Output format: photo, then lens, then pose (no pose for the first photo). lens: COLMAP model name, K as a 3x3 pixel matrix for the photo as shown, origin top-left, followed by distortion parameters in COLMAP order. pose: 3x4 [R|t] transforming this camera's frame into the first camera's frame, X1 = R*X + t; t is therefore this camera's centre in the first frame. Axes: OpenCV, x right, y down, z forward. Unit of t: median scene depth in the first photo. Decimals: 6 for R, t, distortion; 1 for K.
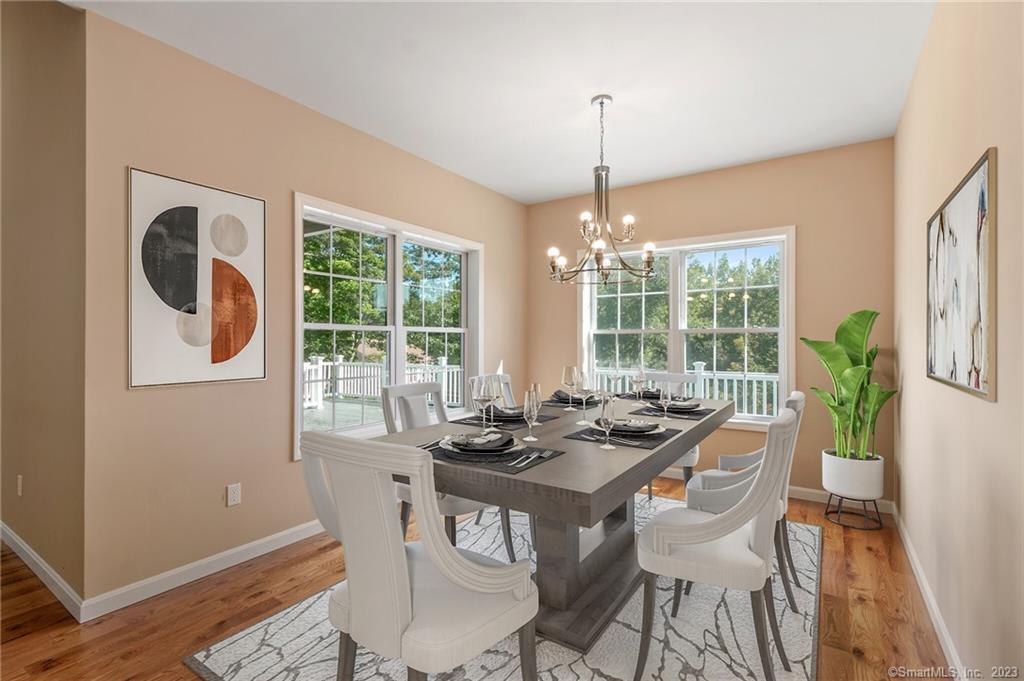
lens RADIAL K [[471.1, 0, 512.0], [0, 471.1, 340.5], [0, 0, 1]] dist [0.004081, 0.000367]
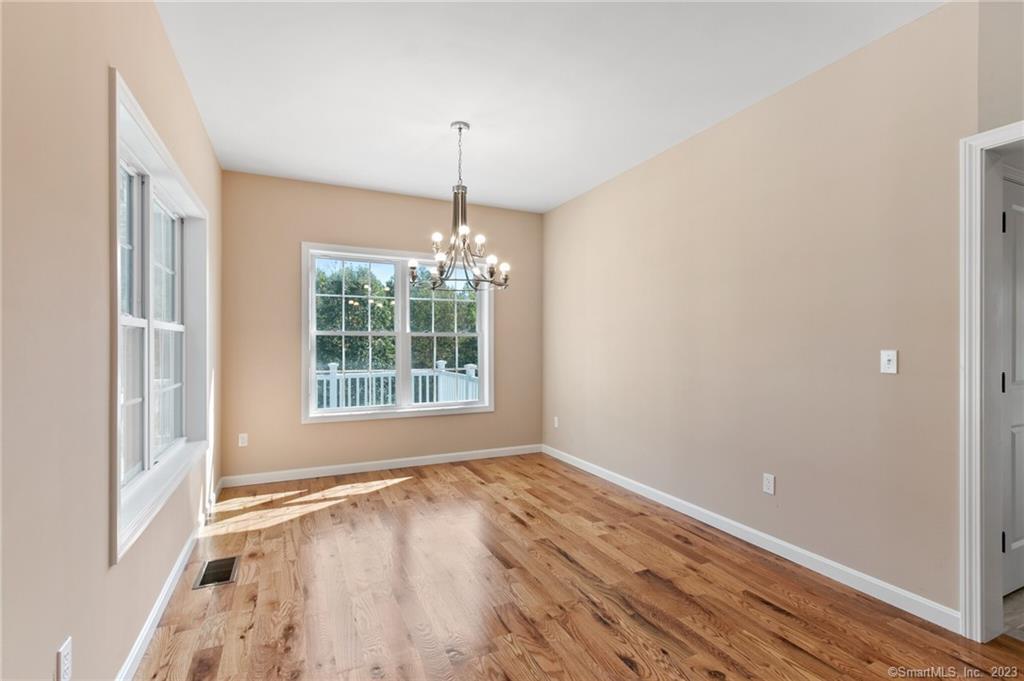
lens RADIAL K [[464.0, 0, 512.4], [0, 464.0, 345.3], [0, 0, 1]] dist [0.002734, 0.000433]
pose [[0.509983, -0.004609, 0.860172, -0.532970], [-0.001342, 0.999980, 0.006153, -0.000621], [-0.860183, -0.004292, 0.509967, 0.261073]]
